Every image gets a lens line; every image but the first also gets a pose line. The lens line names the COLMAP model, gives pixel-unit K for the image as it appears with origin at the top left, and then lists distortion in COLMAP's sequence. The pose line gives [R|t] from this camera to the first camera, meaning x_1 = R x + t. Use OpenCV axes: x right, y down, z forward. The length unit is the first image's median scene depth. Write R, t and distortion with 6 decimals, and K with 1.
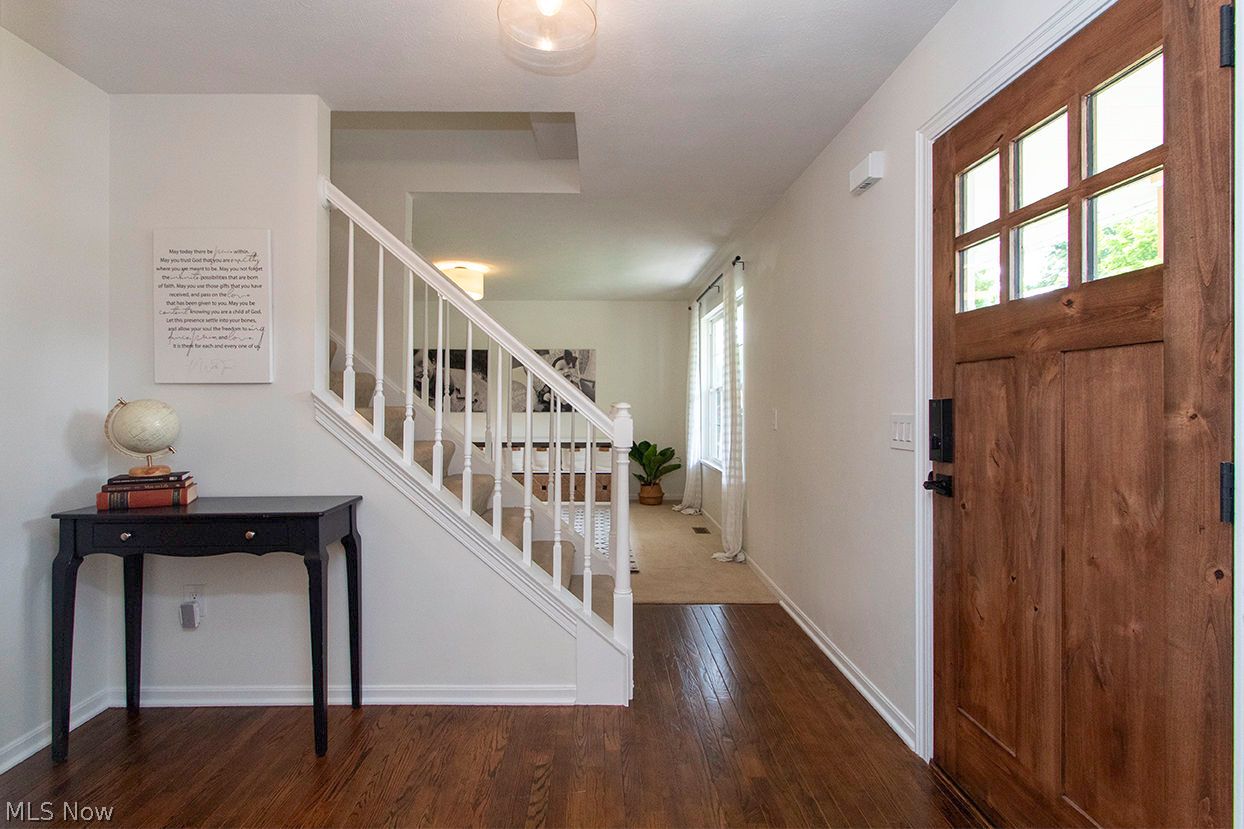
lens RADIAL K [[580.6, 0, 605.3], [0, 580.6, 405.0], [0, 0, 1]] dist [0.002082, 0.000668]
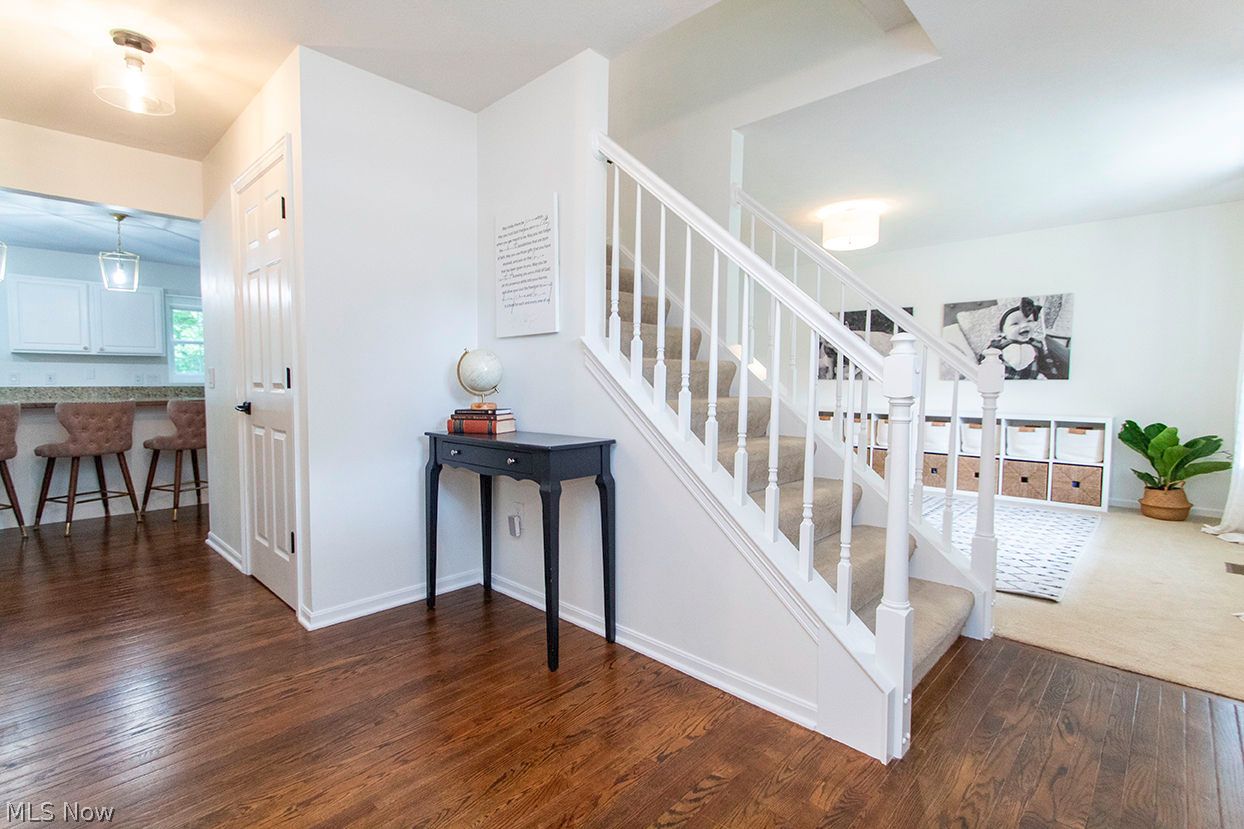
lens RADIAL K [[575.9, 0, 604.2], [0, 575.9, 413.3], [0, 0, 1]] dist [-0.002813, 0.000639]
pose [[0.708236, 0.040490, -0.704813, 0.271084], [-0.003310, 0.998533, 0.054037, 0.057017], [0.705968, -0.035938, 0.707332, 0.280562]]
